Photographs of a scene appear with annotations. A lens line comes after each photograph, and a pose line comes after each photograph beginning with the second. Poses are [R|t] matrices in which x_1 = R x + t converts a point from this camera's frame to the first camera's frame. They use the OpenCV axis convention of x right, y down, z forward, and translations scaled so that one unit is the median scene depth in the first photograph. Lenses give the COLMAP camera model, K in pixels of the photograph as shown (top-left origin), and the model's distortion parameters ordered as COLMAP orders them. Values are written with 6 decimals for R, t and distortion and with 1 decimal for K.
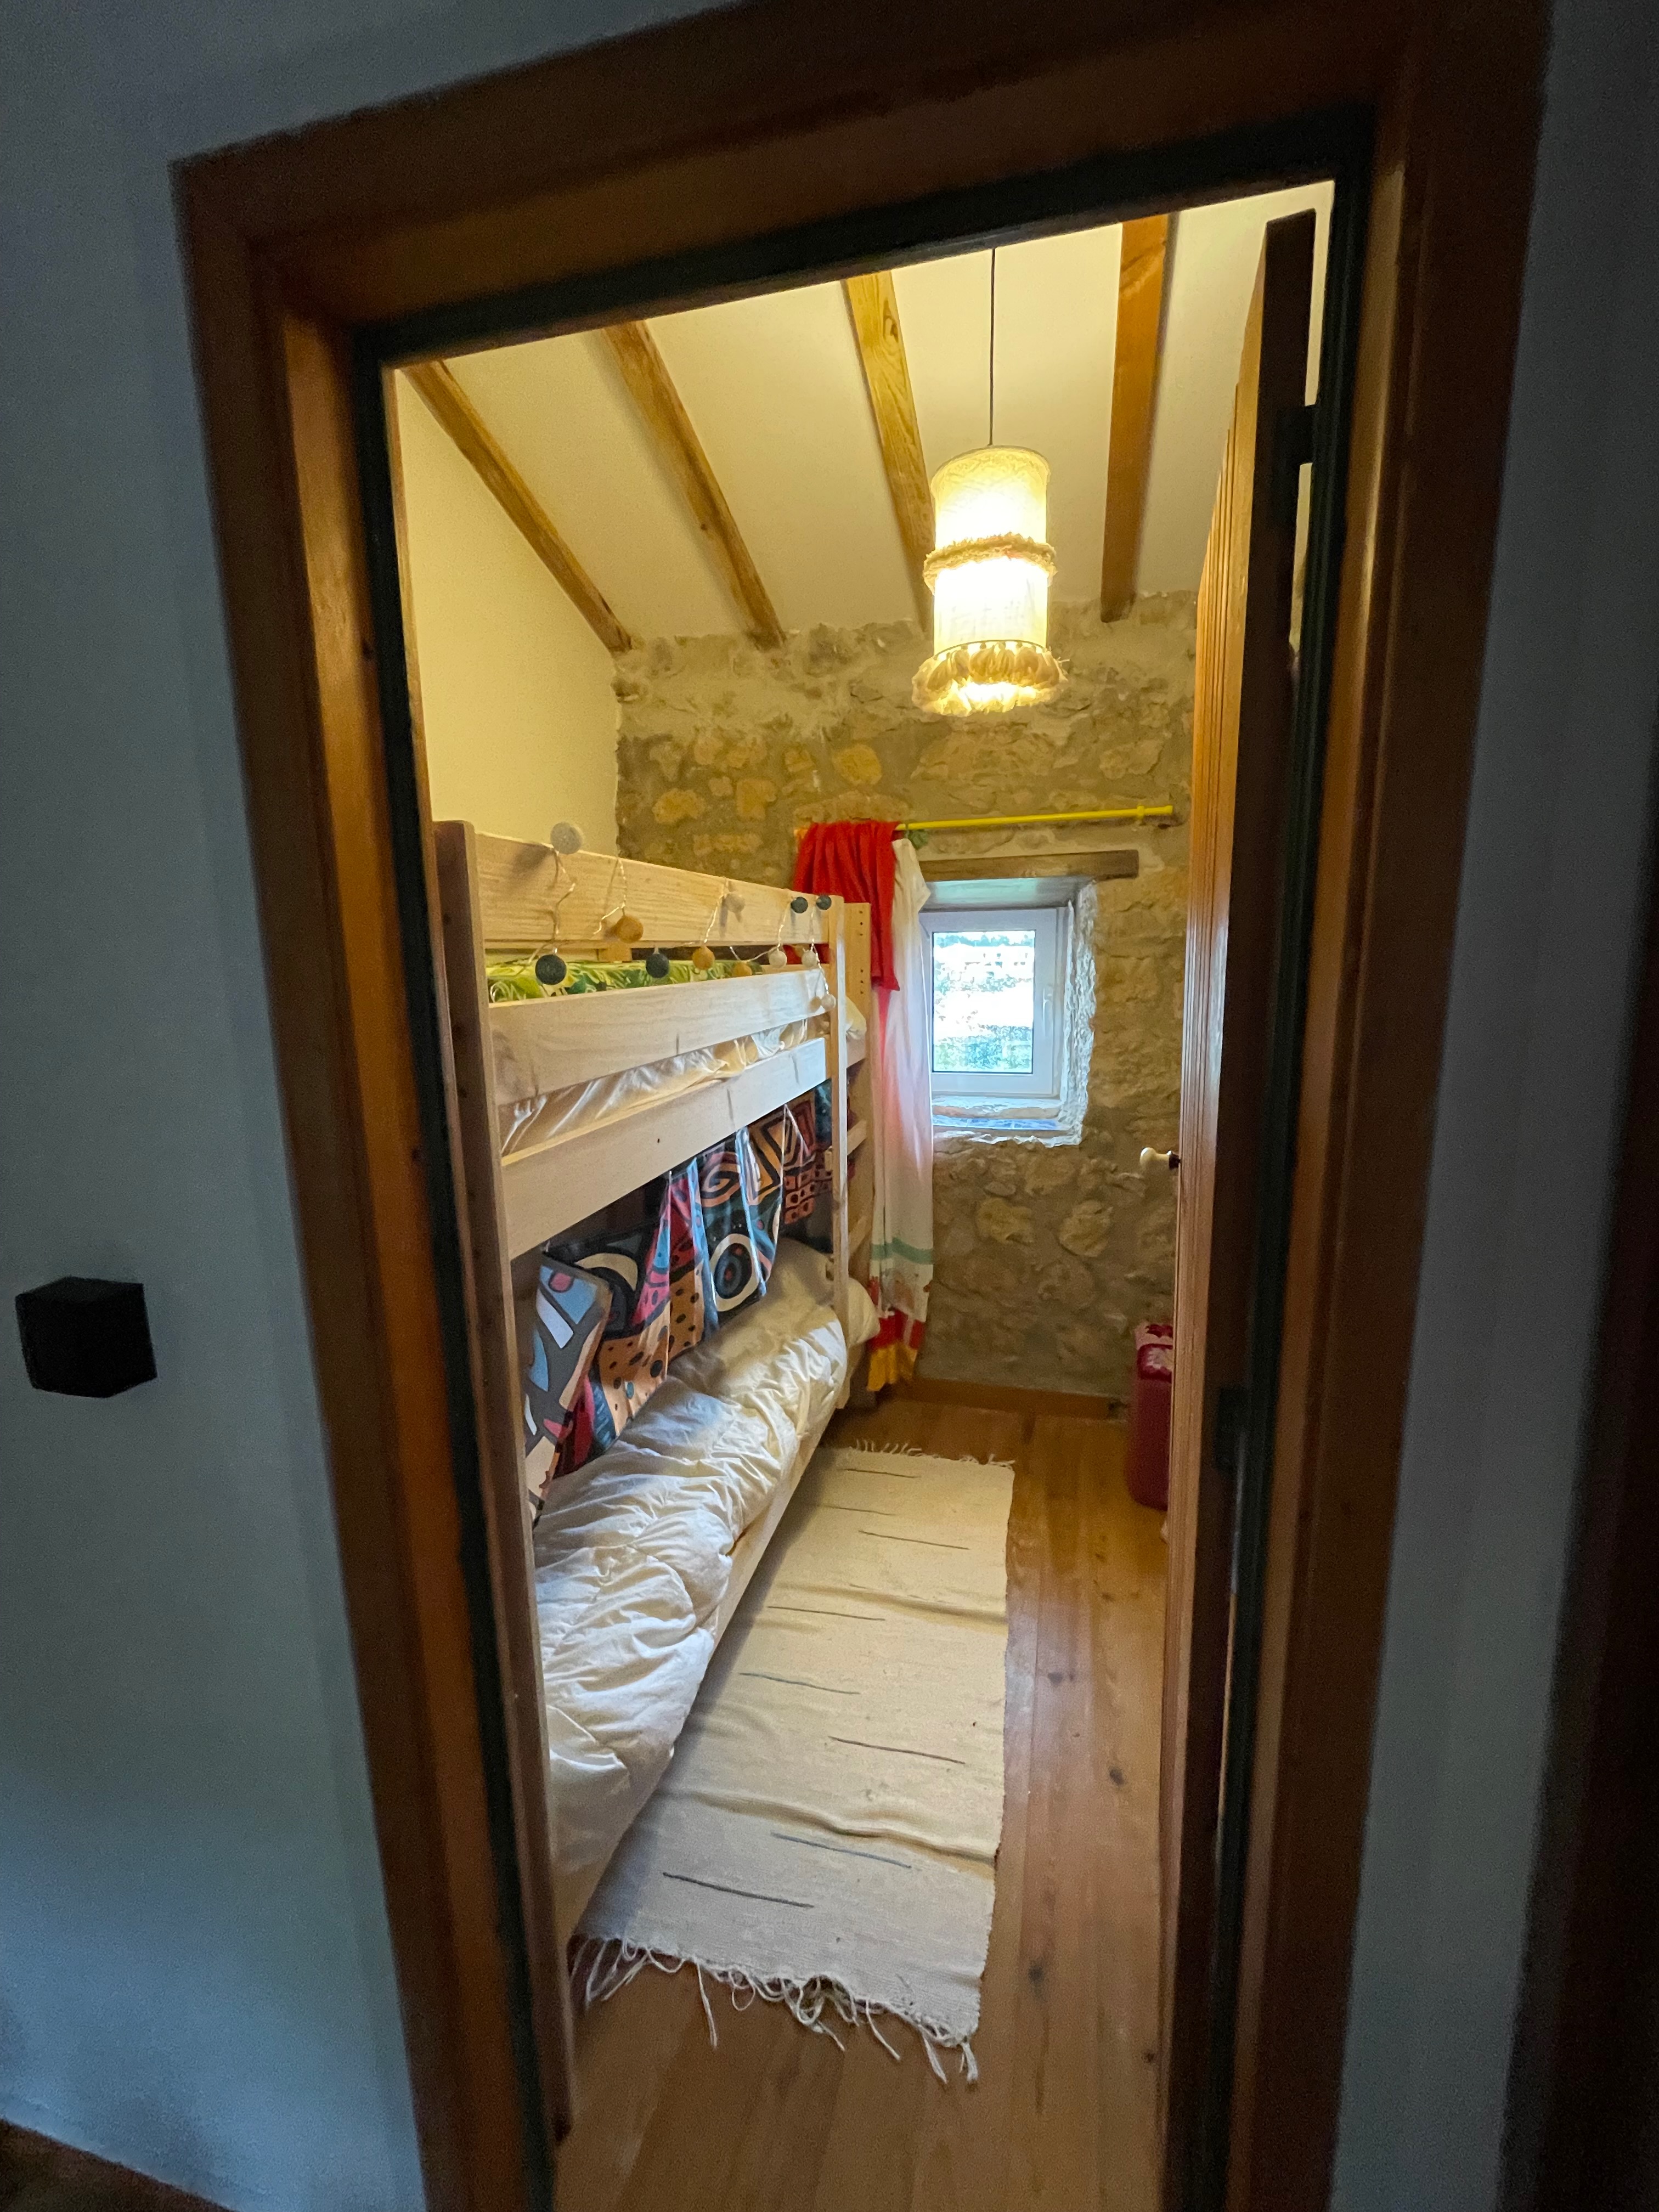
lens RADIAL K [[890.9, 0, 833.0], [0, 890.9, 1102.9], [0, 0, 1]] dist [-0.006530, 0.000506]
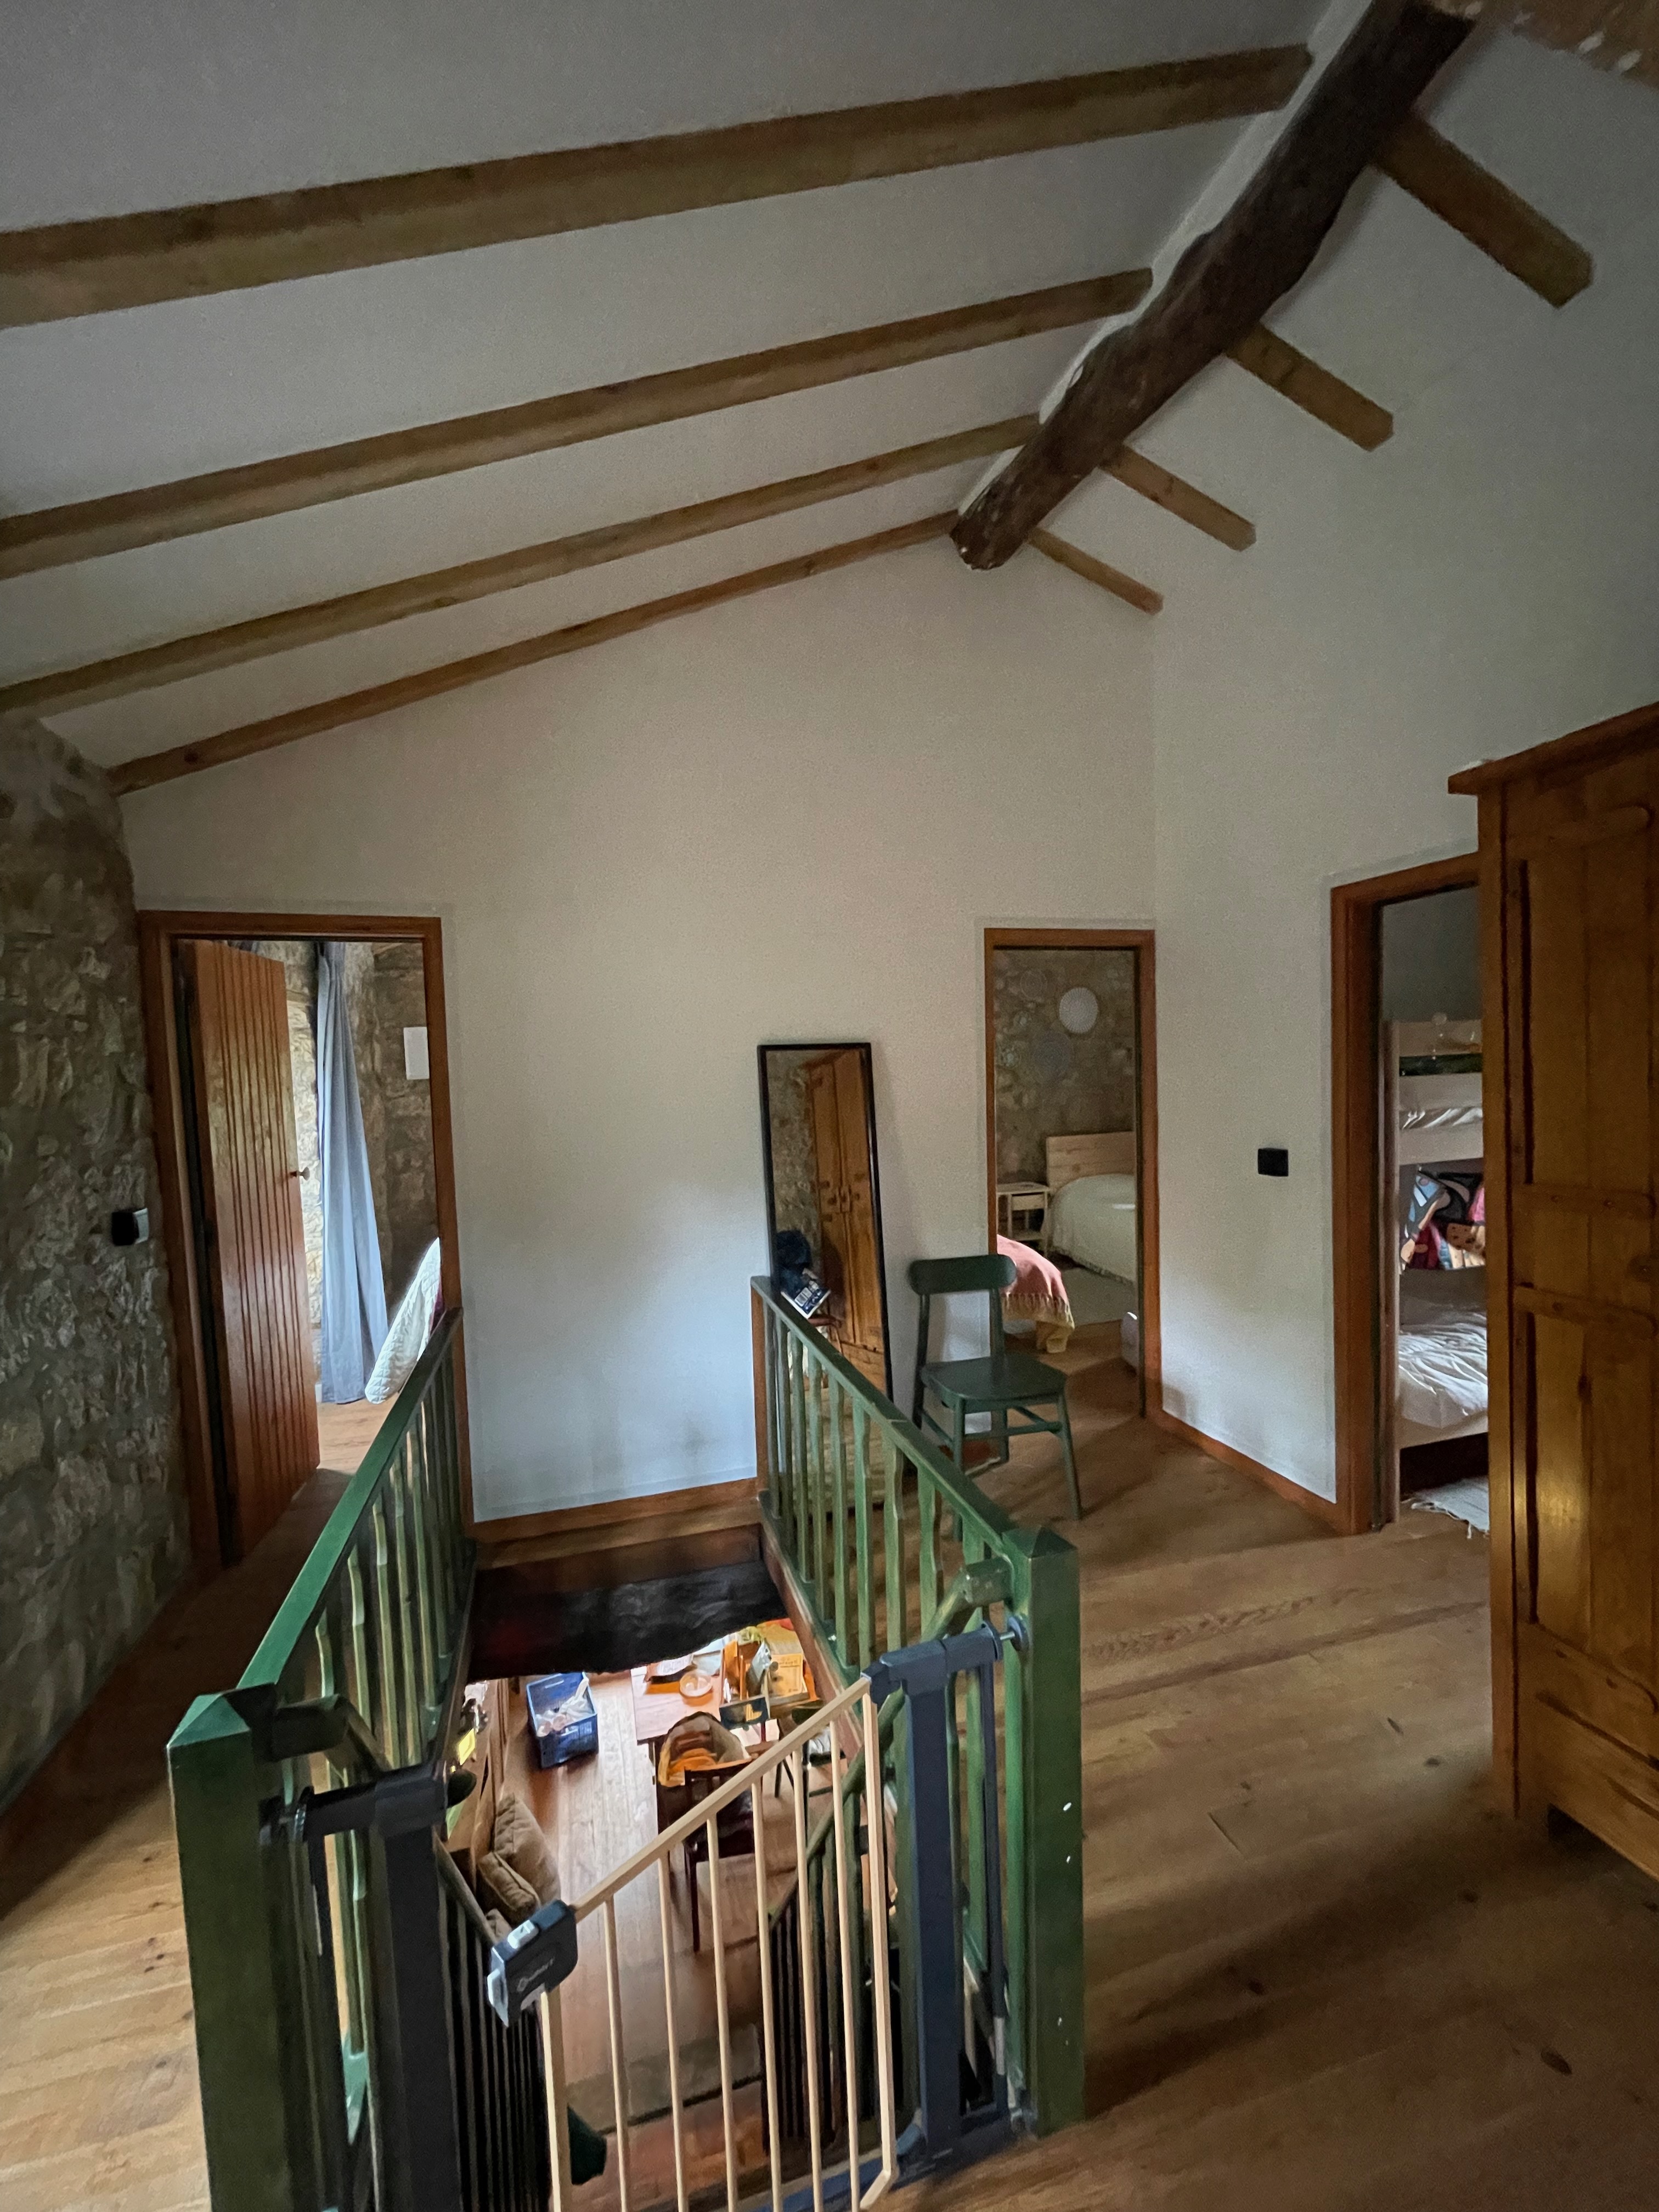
lens RADIAL K [[890.9, 0, 832.7], [0, 890.9, 1118.9], [0, 0, 1]] dist [-0.006530, 0.000506]
pose [[0.503175, 0.043970, -0.863065, 1.082056], [-0.118551, 0.992775, -0.018537, 0.272521], [0.856014, 0.111644, 0.504752, -1.858948]]
